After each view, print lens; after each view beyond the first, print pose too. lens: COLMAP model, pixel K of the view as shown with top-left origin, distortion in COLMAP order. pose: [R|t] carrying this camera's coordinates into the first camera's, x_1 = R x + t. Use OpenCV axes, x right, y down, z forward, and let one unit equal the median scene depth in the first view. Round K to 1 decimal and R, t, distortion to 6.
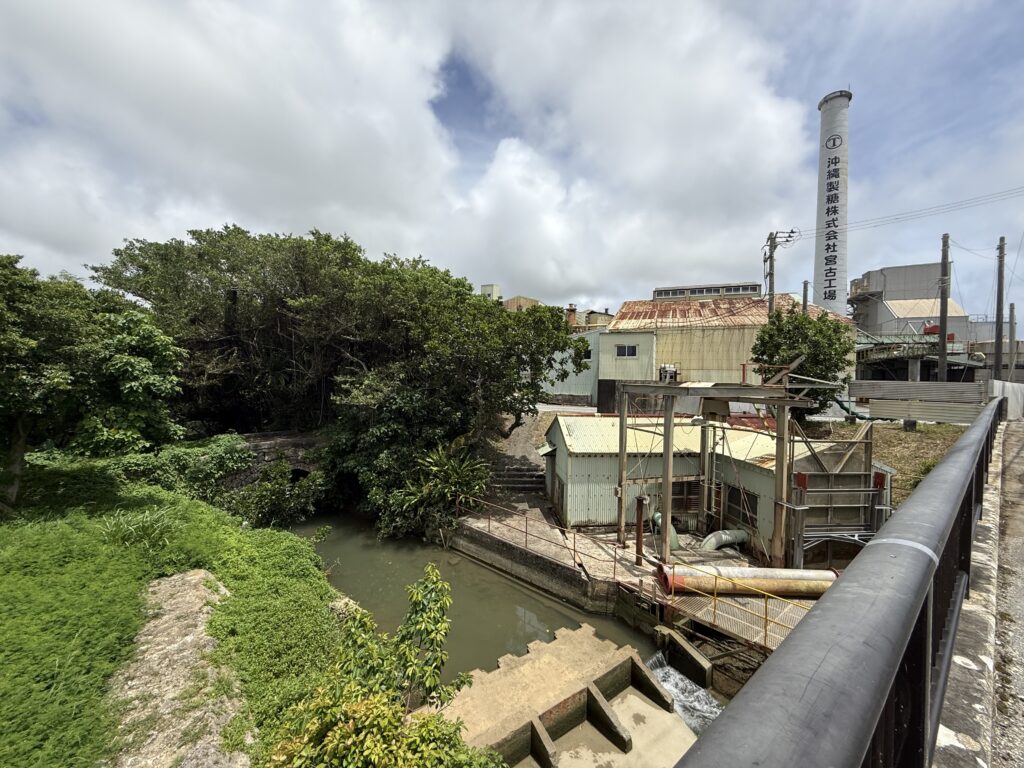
lens RADIAL K [[413.5, 0, 512.0], [0, 413.5, 384.0], [0, 0, 1]] dist [0.000228, 0.000006]
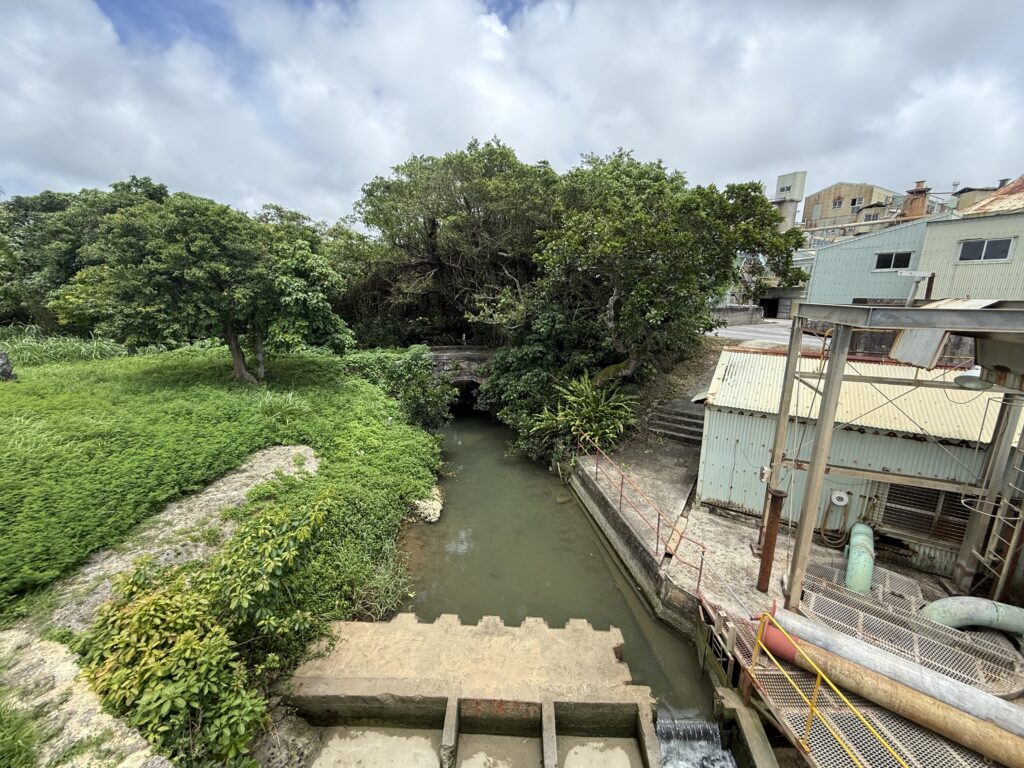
lens RADIAL K [[411.2, 0, 505.9], [0, 411.2, 386.4], [0, 0, 1]] dist [-0.000125, 0.000071]
pose [[0.780958, 0.129910, -0.610924, 0.289805], [-0.011370, 0.980925, 0.194055, 0.007283], [0.624480, -0.144602, 0.767538, 0.258806]]
